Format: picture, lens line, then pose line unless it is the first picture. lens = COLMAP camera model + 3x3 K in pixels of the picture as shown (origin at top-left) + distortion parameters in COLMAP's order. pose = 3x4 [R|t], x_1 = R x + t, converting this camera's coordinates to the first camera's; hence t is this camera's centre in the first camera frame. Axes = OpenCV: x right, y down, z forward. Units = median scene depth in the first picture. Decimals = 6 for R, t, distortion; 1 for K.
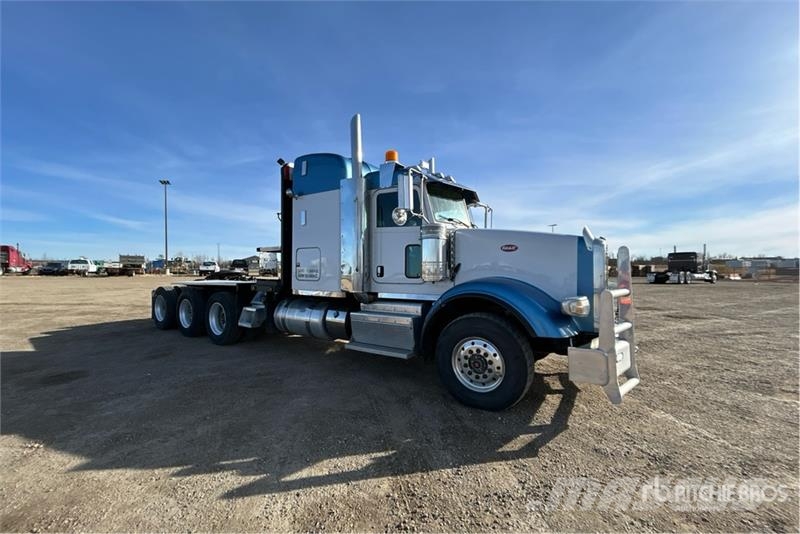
lens RADIAL K [[333.8, 0, 424.5], [0, 333.8, 269.9], [0, 0, 1]] dist [-0.000635, 0.000011]
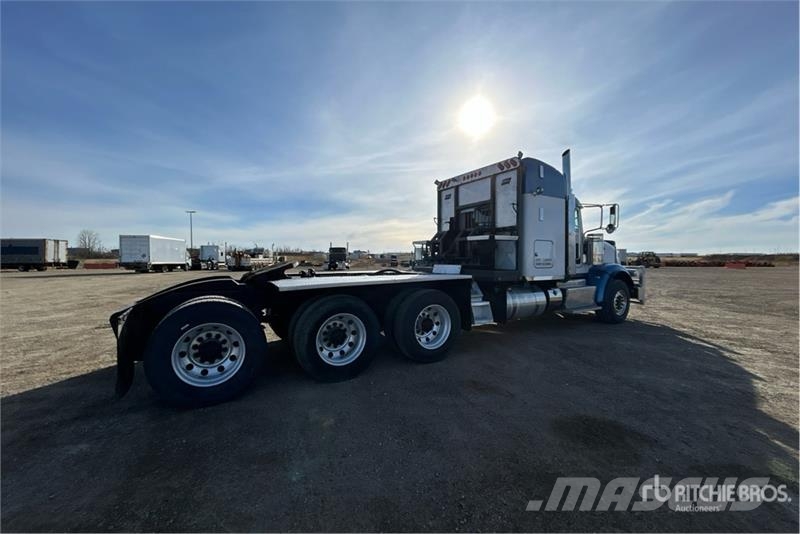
lens RADIAL K [[319.4, 0, 400.0], [0, 319.4, 267.0], [0, 0, 1]] dist [-0.002477, -0.000064]
pose [[0.433543, -0.019317, 0.900926, -0.311679], [-0.000403, 0.999766, 0.021630, 0.000831], [-0.901133, -0.009741, 0.433434, 0.187844]]
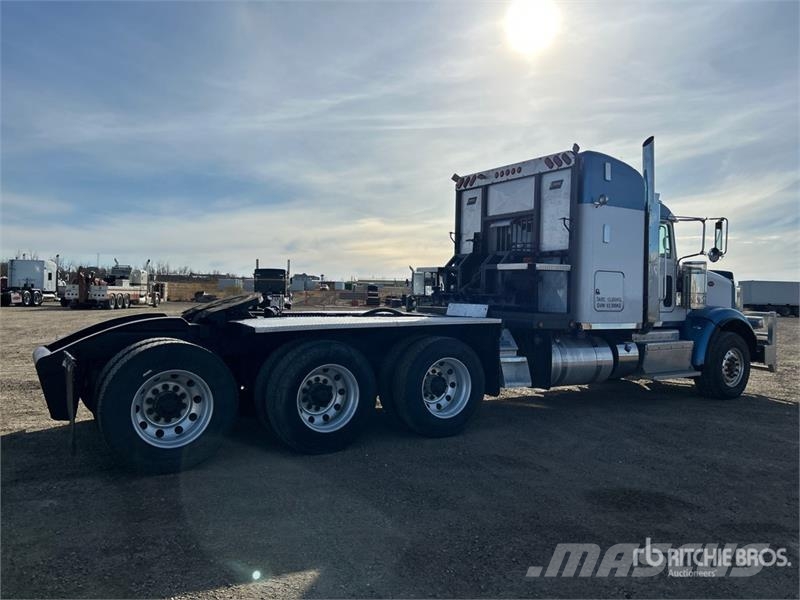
lens RADIAL K [[601.7, 0, 400.0], [0, 601.7, 300.0], [0, 0, 1]] dist [0.046660, -0.006657]
pose [[0.407866, 0.000370, 0.913042, -0.372284], [-0.020409, 0.999754, 0.008712, 0.000341], [-0.912814, -0.022188, 0.407773, 0.167388]]
